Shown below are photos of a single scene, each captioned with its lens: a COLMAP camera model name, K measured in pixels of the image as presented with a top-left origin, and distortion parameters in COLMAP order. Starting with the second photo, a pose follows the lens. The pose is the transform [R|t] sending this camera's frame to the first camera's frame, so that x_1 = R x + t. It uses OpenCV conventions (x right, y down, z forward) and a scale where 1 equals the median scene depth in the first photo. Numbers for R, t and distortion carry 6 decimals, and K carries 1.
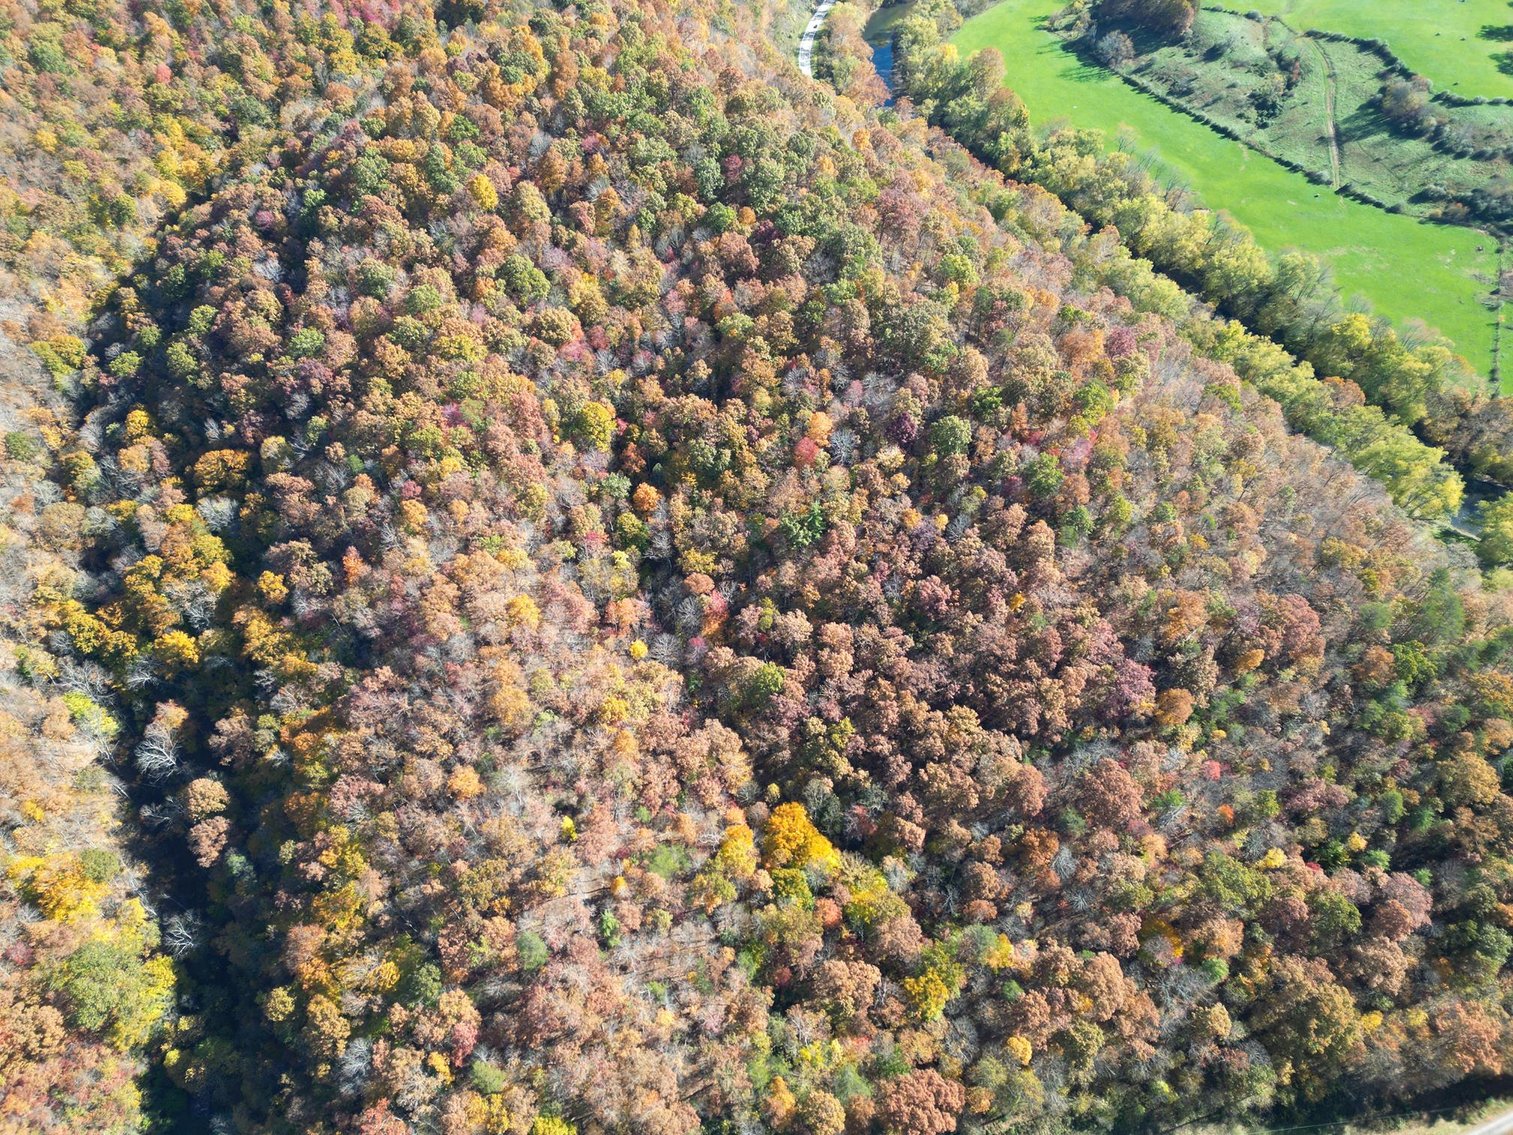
lens RADIAL K [[1047.9, 0, 755.3], [0, 1047.9, 573.1], [0, 0, 1]] dist [0.088192, -0.081590]
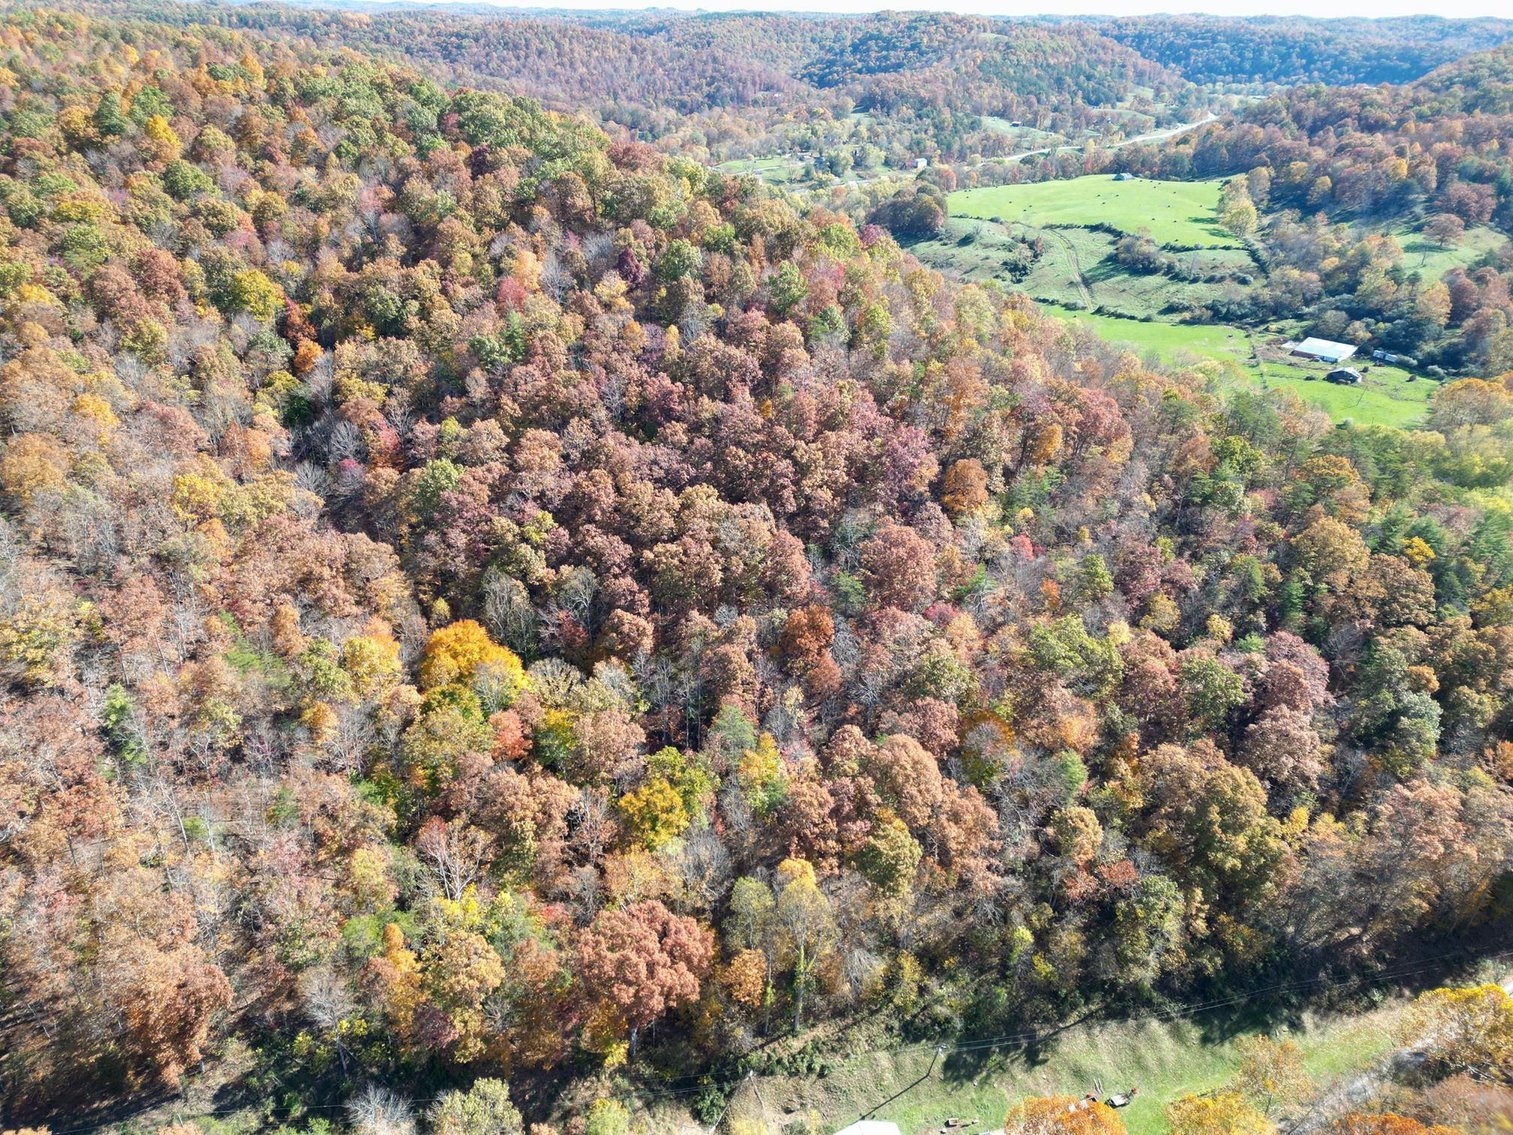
lens RADIAL K [[1047.9, 0, 755.3], [0, 1047.9, 573.1], [0, 0, 1]] dist [0.088192, -0.081590]
pose [[0.990502, -0.051203, 0.127608, 0.130857], [0.092750, 0.933940, -0.345187, 0.428921], [-0.101503, 0.353744, 0.929818, 0.298697]]
